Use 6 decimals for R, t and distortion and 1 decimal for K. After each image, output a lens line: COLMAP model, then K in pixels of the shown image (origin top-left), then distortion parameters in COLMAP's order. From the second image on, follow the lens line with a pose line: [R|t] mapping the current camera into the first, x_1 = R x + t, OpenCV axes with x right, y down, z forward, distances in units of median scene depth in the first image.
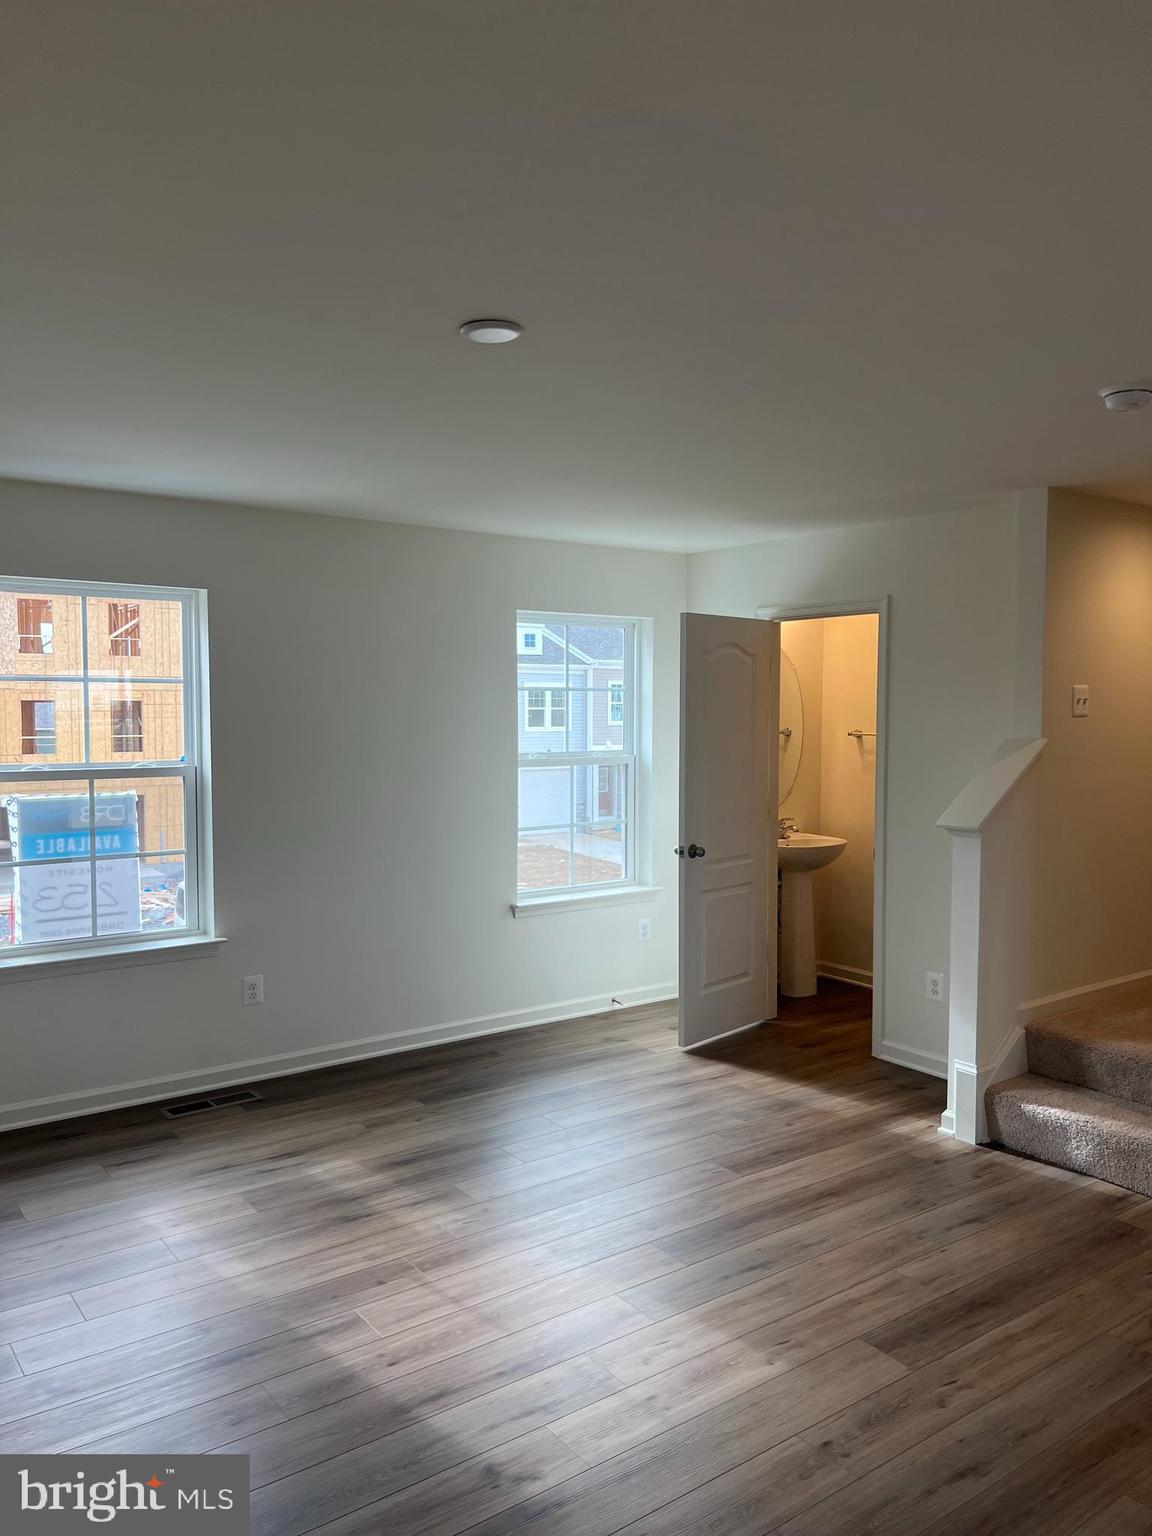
lens RADIAL K [[1158.2, 0, 580.1], [0, 1158.2, 768.5], [0, 0, 1]] dist [0.056202, -0.063307]
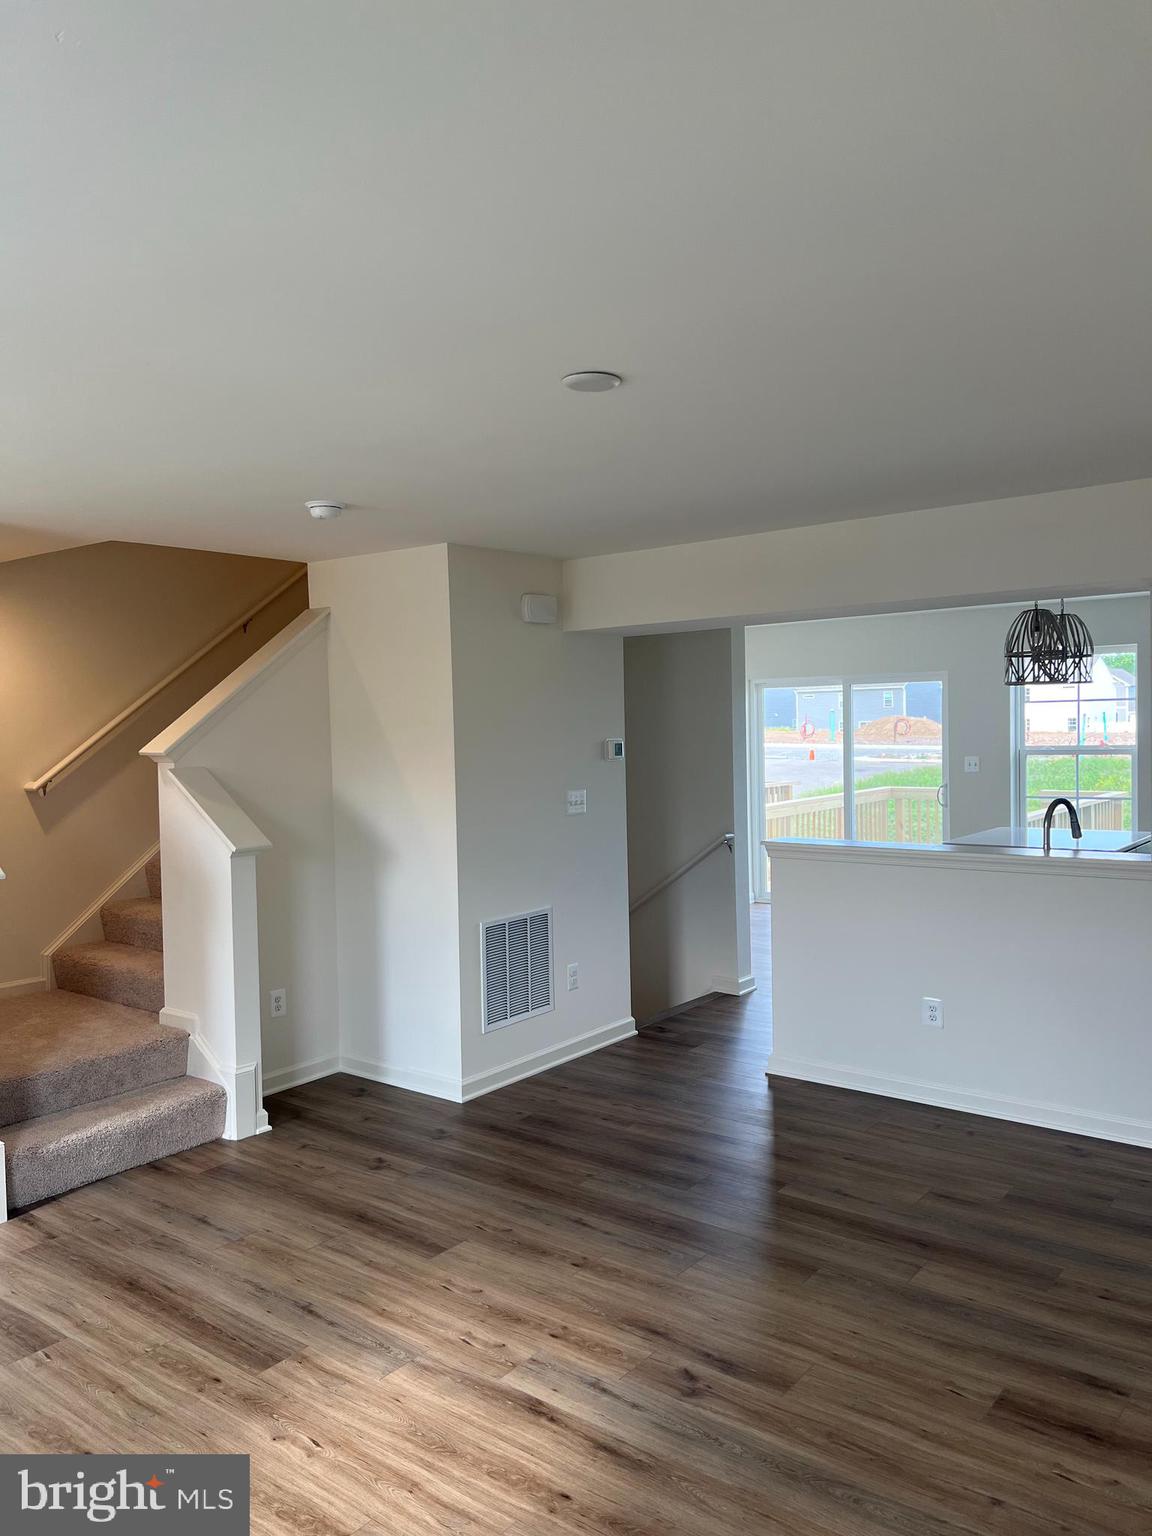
lens RADIAL K [[1158.2, 0, 576.5], [0, 1158.2, 768.0], [0, 0, 1]] dist [0.056202, -0.063307]
pose [[-0.275455, -0.028493, 0.960892, -0.948416], [0.072414, 0.996106, 0.050296, -0.065027], [-0.958583, 0.083436, -0.272319, 1.148323]]
